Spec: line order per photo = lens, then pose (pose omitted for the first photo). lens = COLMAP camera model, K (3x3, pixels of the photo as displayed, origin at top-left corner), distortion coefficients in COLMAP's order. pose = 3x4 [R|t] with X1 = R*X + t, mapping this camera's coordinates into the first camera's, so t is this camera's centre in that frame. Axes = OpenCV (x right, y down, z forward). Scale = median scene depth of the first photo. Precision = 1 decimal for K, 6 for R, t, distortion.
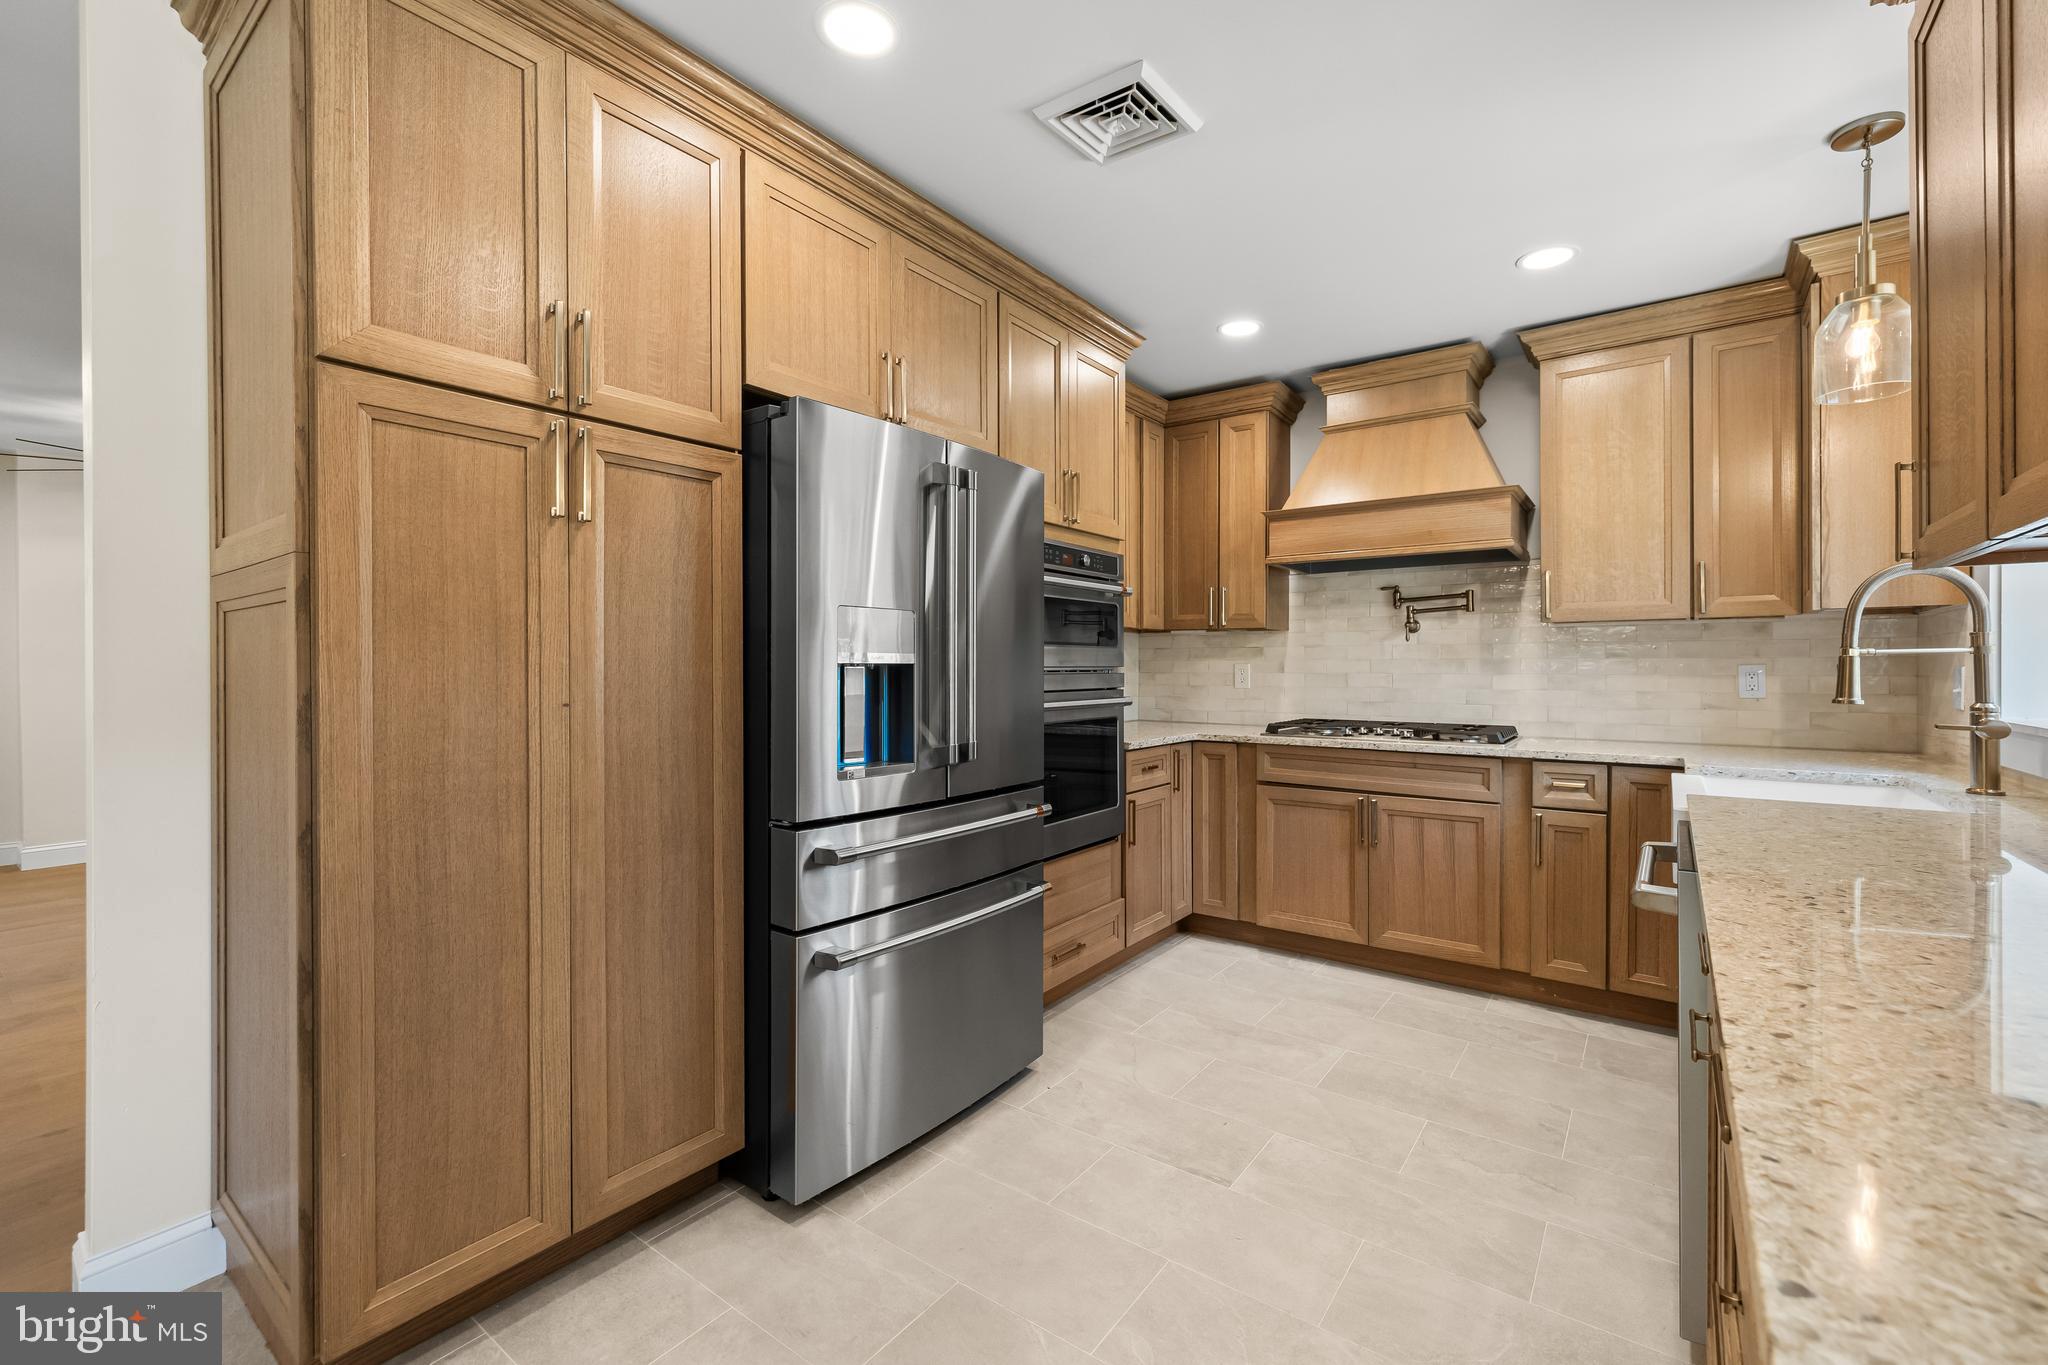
lens RADIAL K [[867.1, 0, 1023.0], [0, 867.1, 675.9], [0, 0, 1]] dist [0.001501, 0.000287]
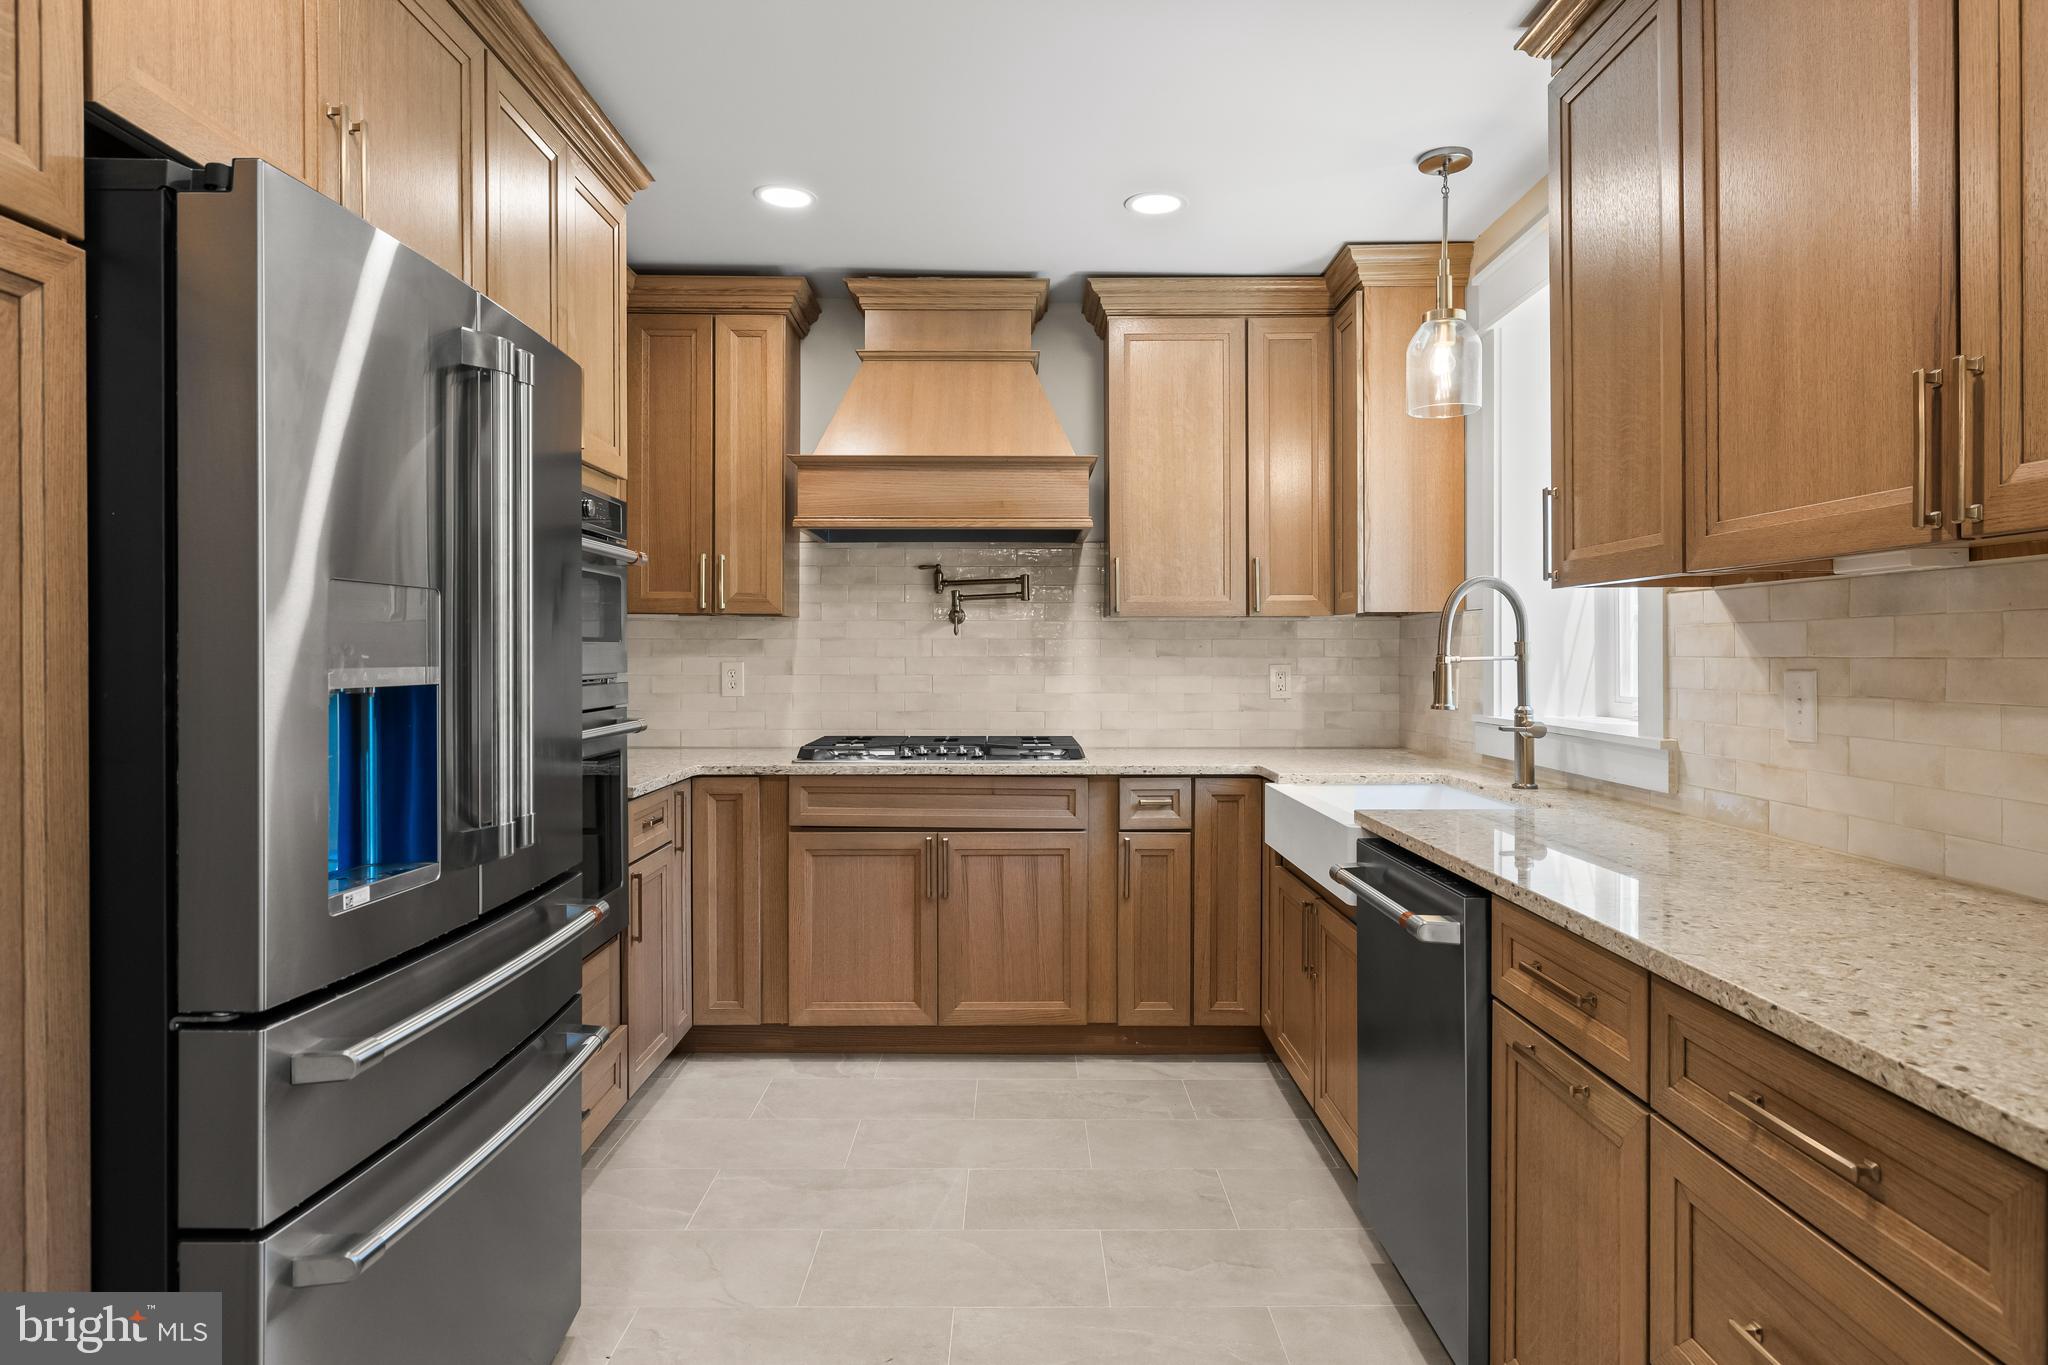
lens RADIAL K [[1175.8, 0, 1021.8], [0, 1175.8, 664.3], [0, 0, 1]] dist [0.003553, -0.000766]
pose [[0.800045, -0.006082, 0.599909, -0.196010], [0.005719, 0.999980, 0.002512, -0.018911], [-0.599913, 0.001421, 0.800064, 0.119281]]
